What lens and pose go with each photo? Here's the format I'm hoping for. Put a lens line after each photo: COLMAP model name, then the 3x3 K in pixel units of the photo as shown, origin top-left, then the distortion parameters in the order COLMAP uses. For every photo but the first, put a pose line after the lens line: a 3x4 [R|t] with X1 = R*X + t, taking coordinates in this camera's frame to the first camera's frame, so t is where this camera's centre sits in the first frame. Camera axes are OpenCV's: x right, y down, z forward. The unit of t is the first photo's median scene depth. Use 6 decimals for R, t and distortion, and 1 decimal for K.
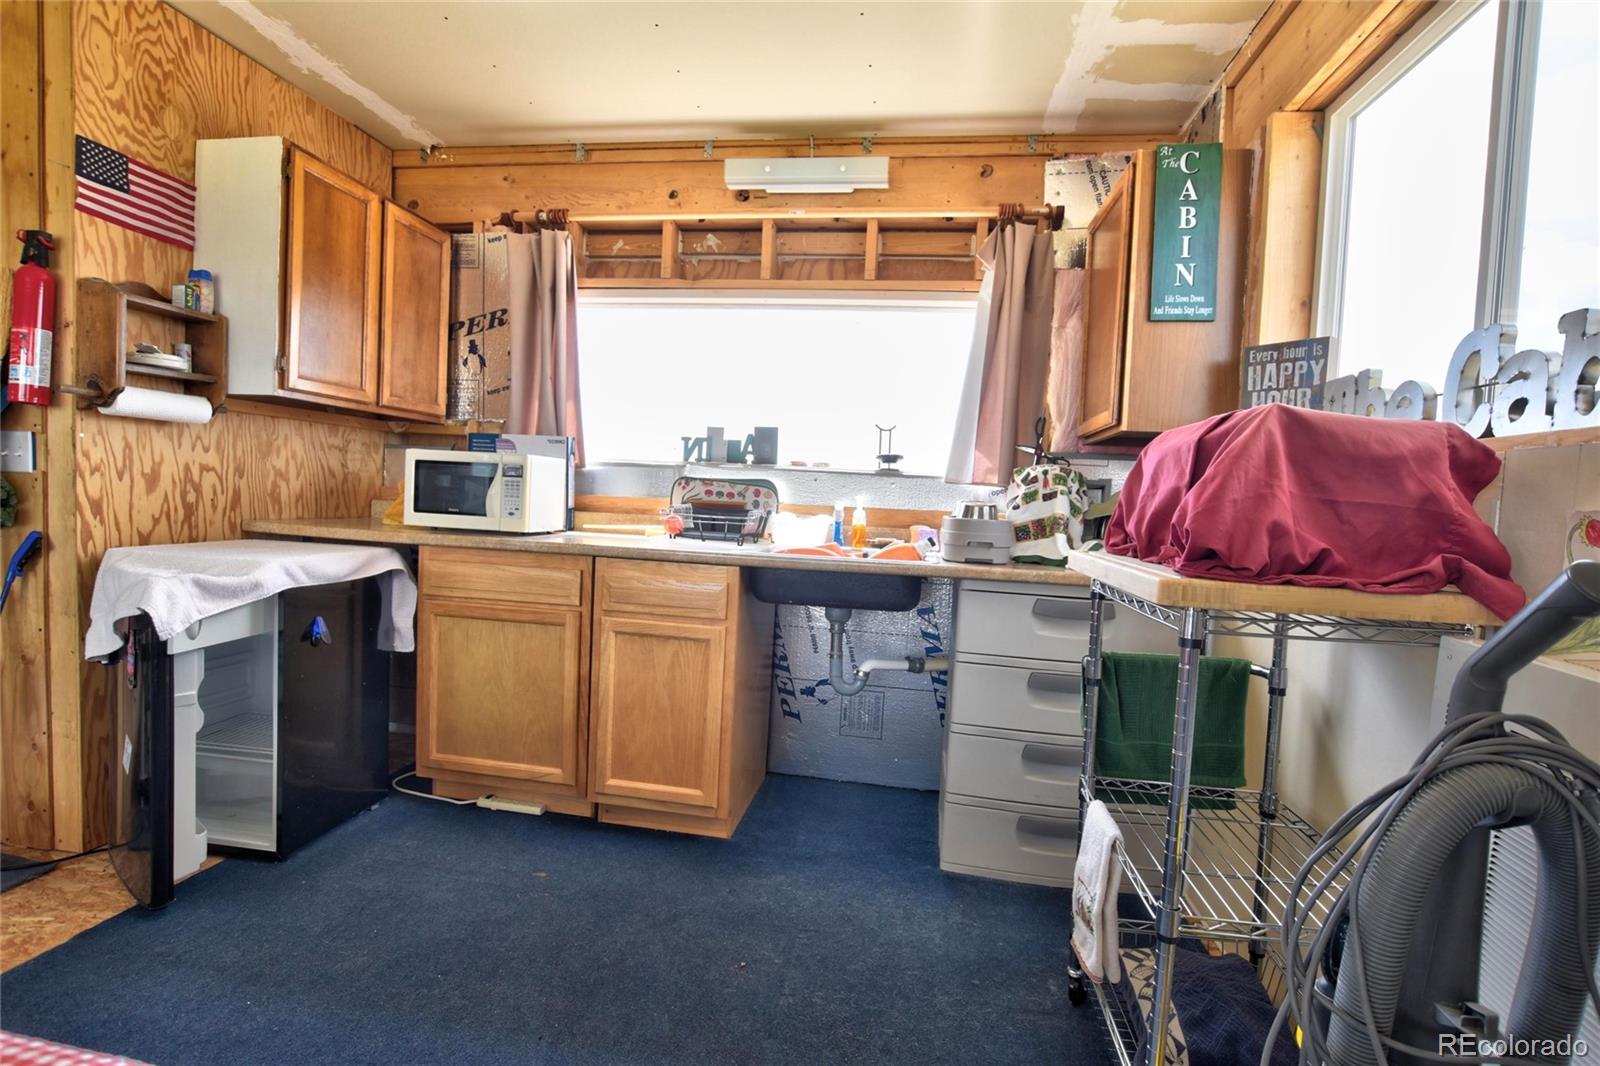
lens RADIAL K [[756.6, 0, 806.0], [0, 756.6, 537.4], [0, 0, 1]] dist [-0.032802, 0.006230]
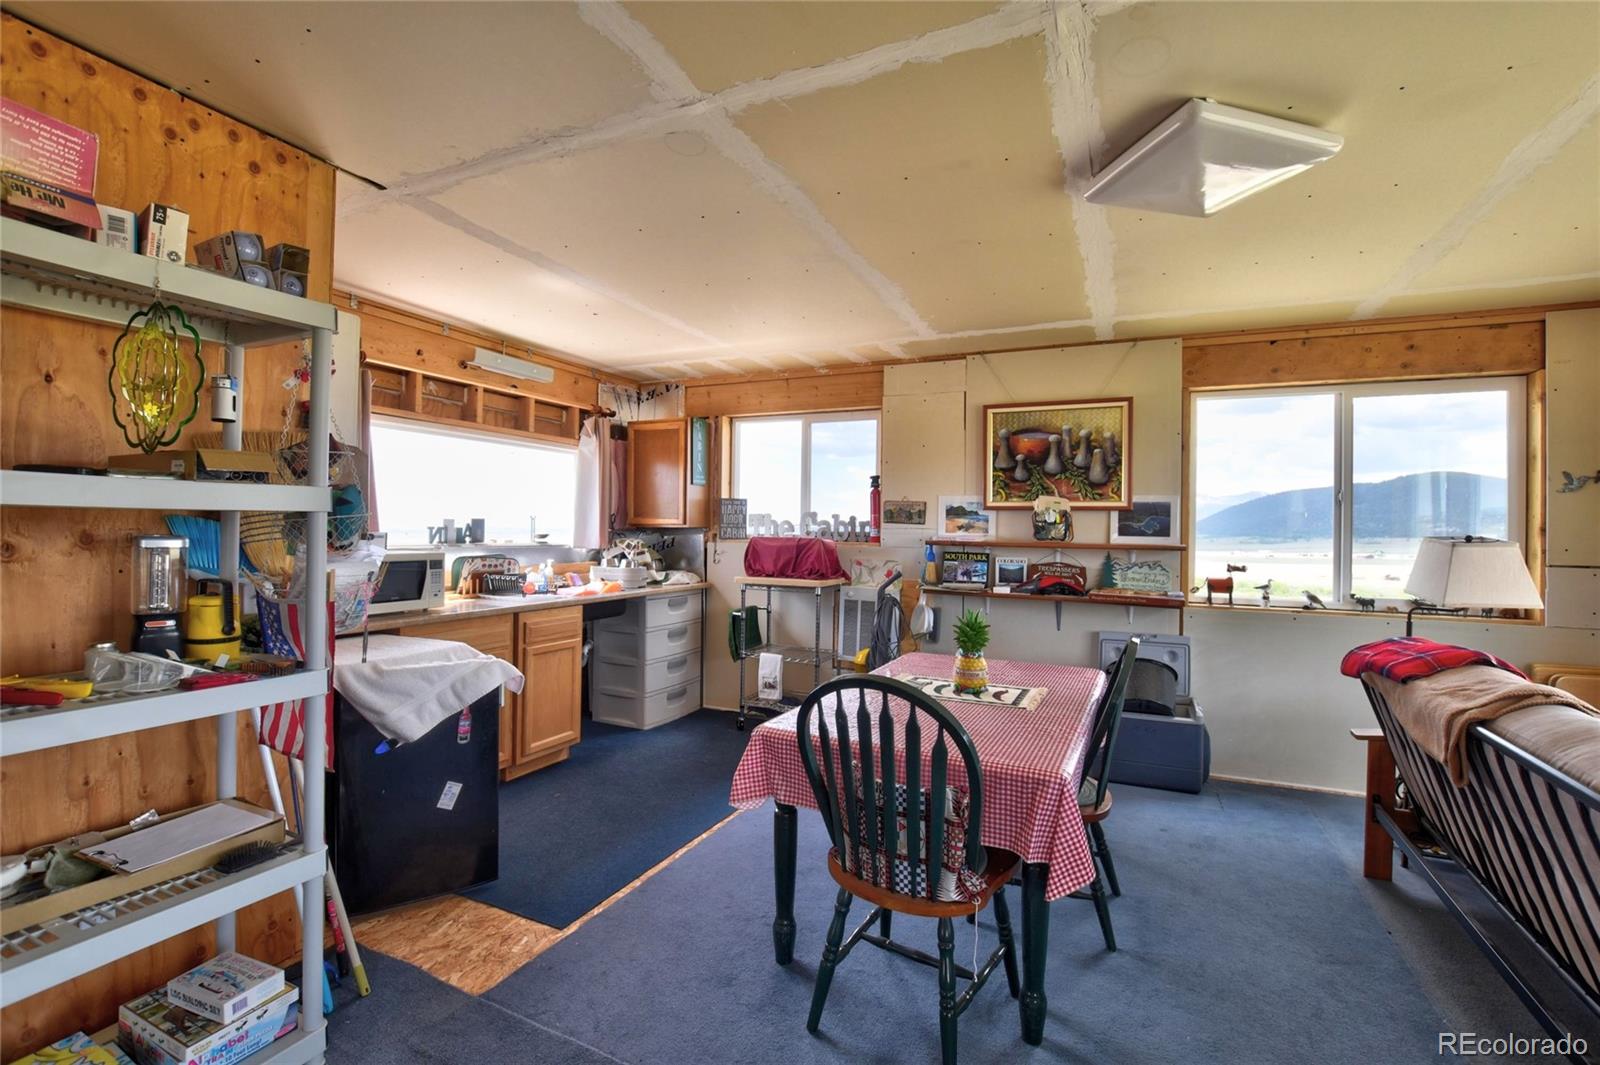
lens RADIAL K [[707.1, 0, 809.1], [0, 707.1, 525.6], [0, 0, 1]] dist [-0.035973, 0.005805]
pose [[0.273140, -0.041145, 0.961094, -1.597310], [0.053090, 0.998207, 0.027646, -0.176000], [-0.960508, 0.043473, 0.274834, -0.037290]]
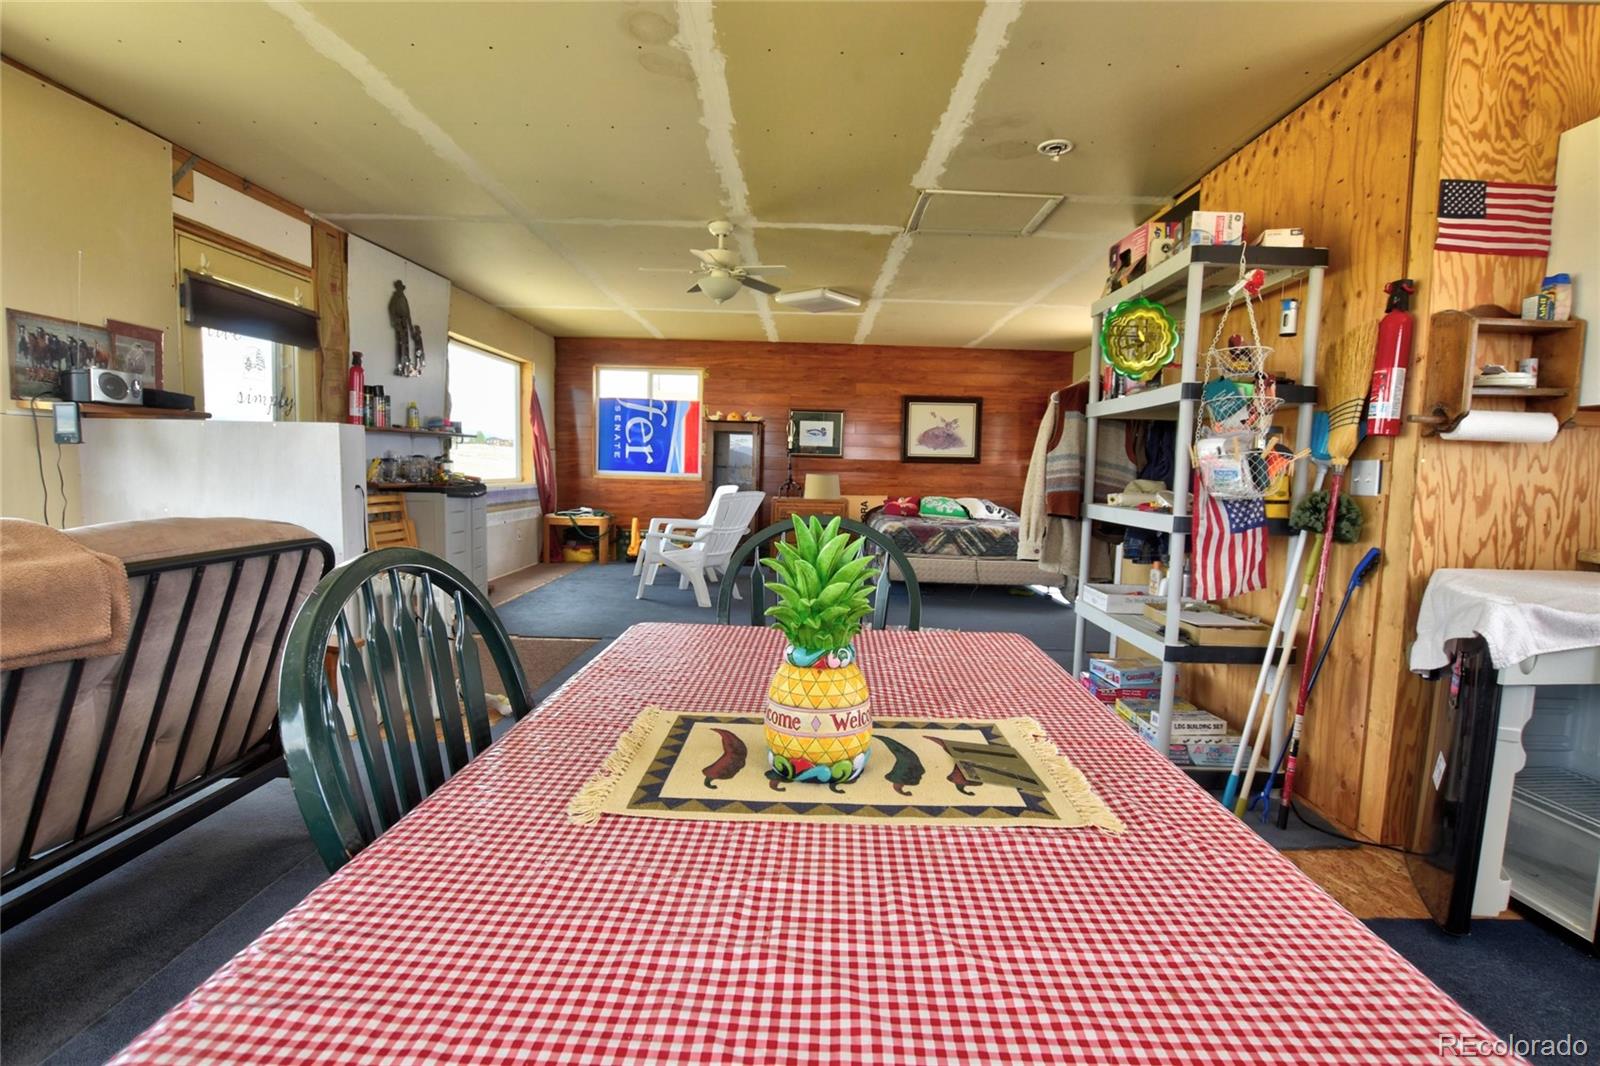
lens RADIAL K [[756.6, 0, 806.0], [0, 756.6, 537.4], [0, 0, 1]] dist [-0.032802, 0.006230]
pose [[0.152871, 0.044362, -0.987250, -0.046485], [-0.073858, 0.996711, 0.033351, 0.001902], [0.985482, 0.067818, 0.155645, -0.036797]]
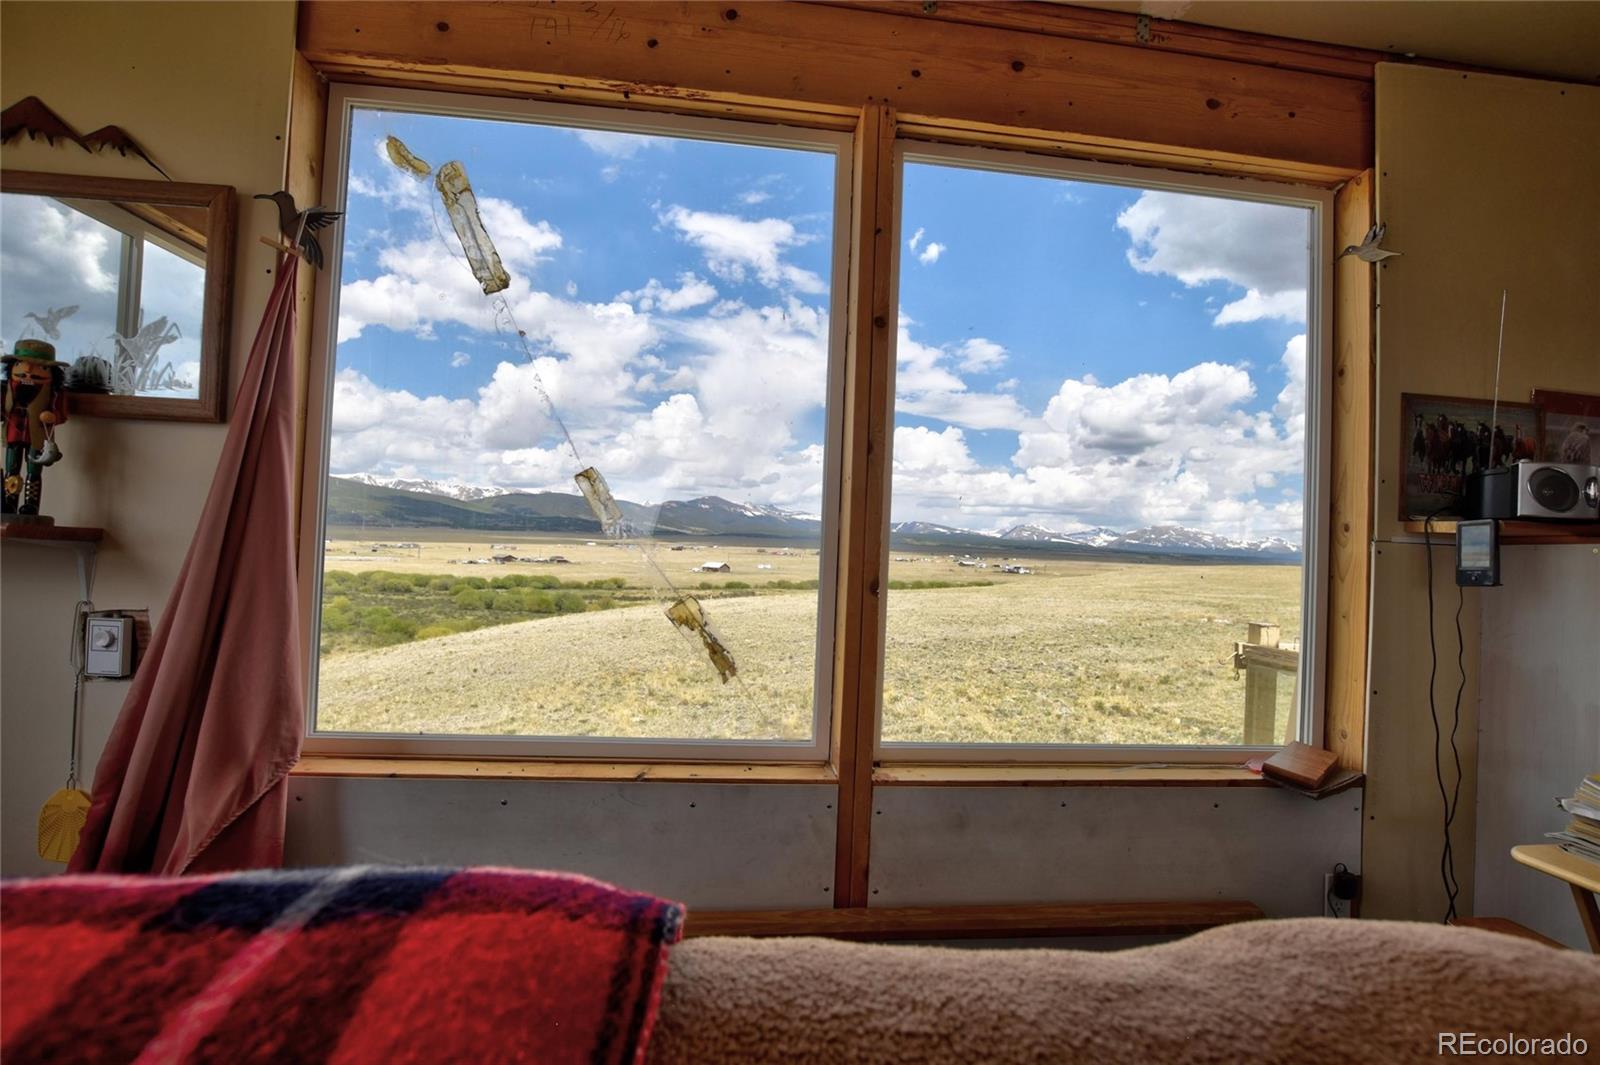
lens RADIAL K [[756.6, 0, 806.0], [0, 756.6, 536.9], [0, 0, 1]] dist [-0.032802, 0.006230]
pose [[-0.960374, -0.098927, -0.260565, -0.545948], [-0.106537, 0.994192, 0.015209, -0.009610], [0.257548, 0.042366, -0.965336, -0.478890]]
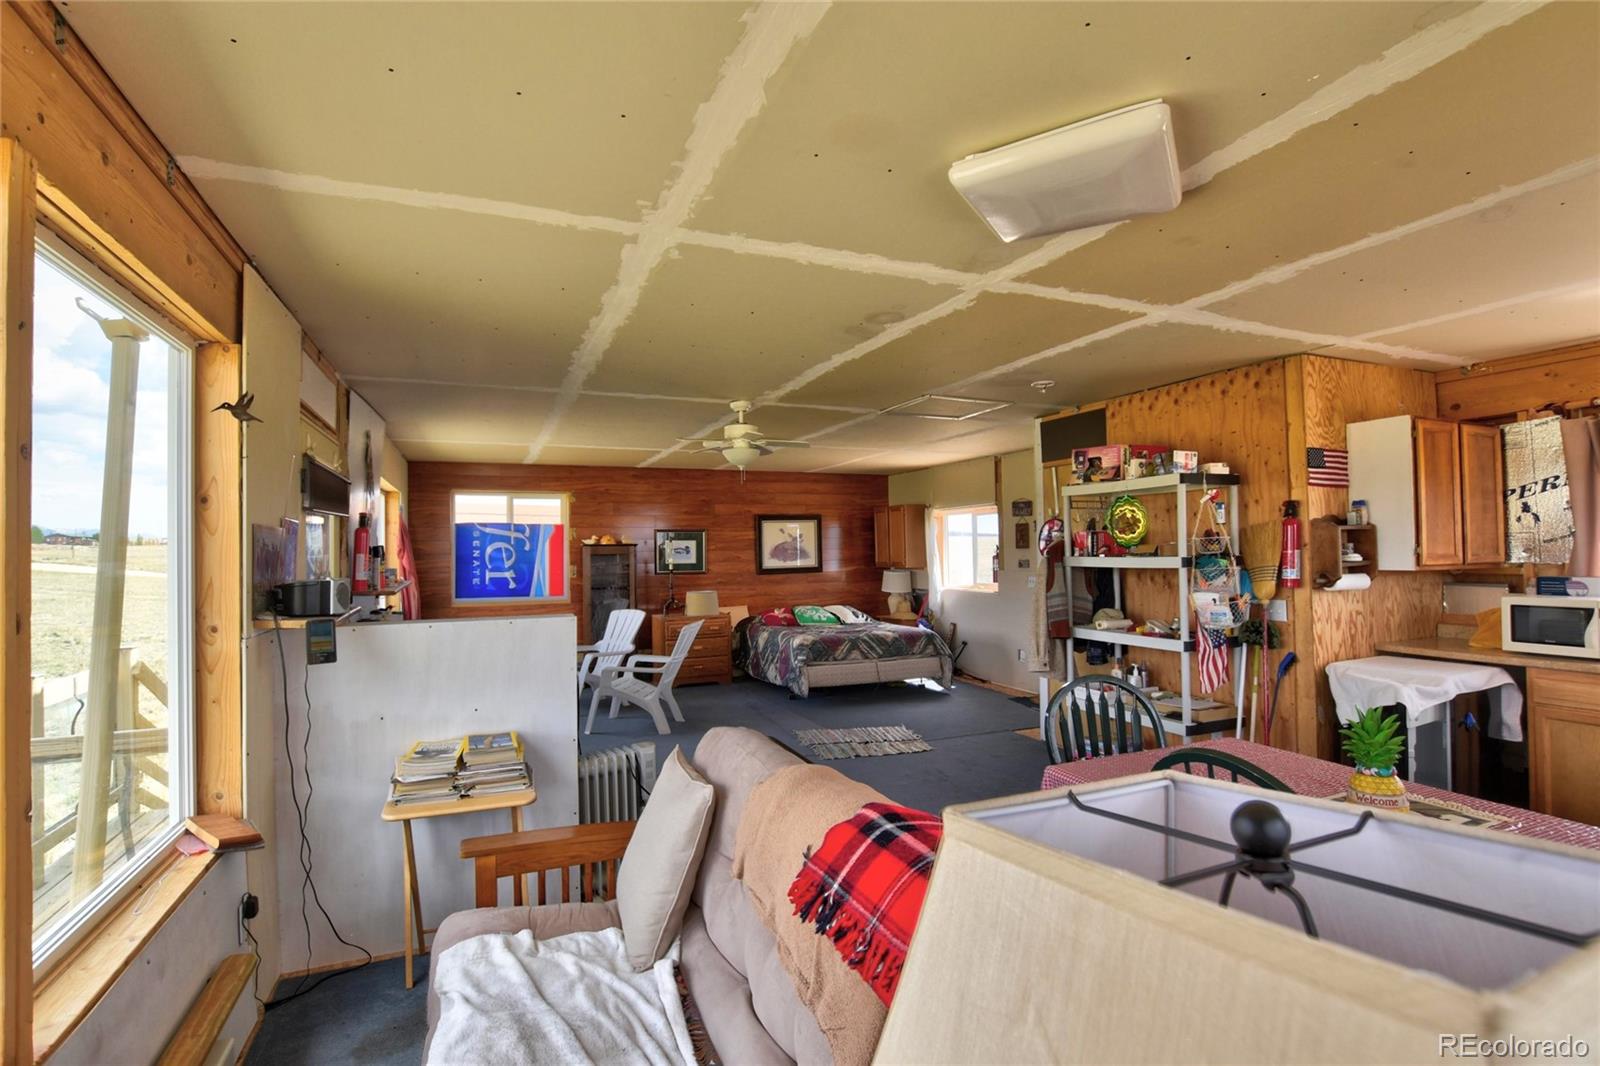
lens RADIAL K [[753.8, 0, 801.4], [0, 753.8, 534.8], [0, 0, 1]] dist [-0.027316, 0.001770]
pose [[0.528299, -0.076518, -0.845603, -0.046098], [-0.005109, 0.995626, -0.093286, -0.109857], [0.849043, 0.053603, 0.525598, -0.984374]]
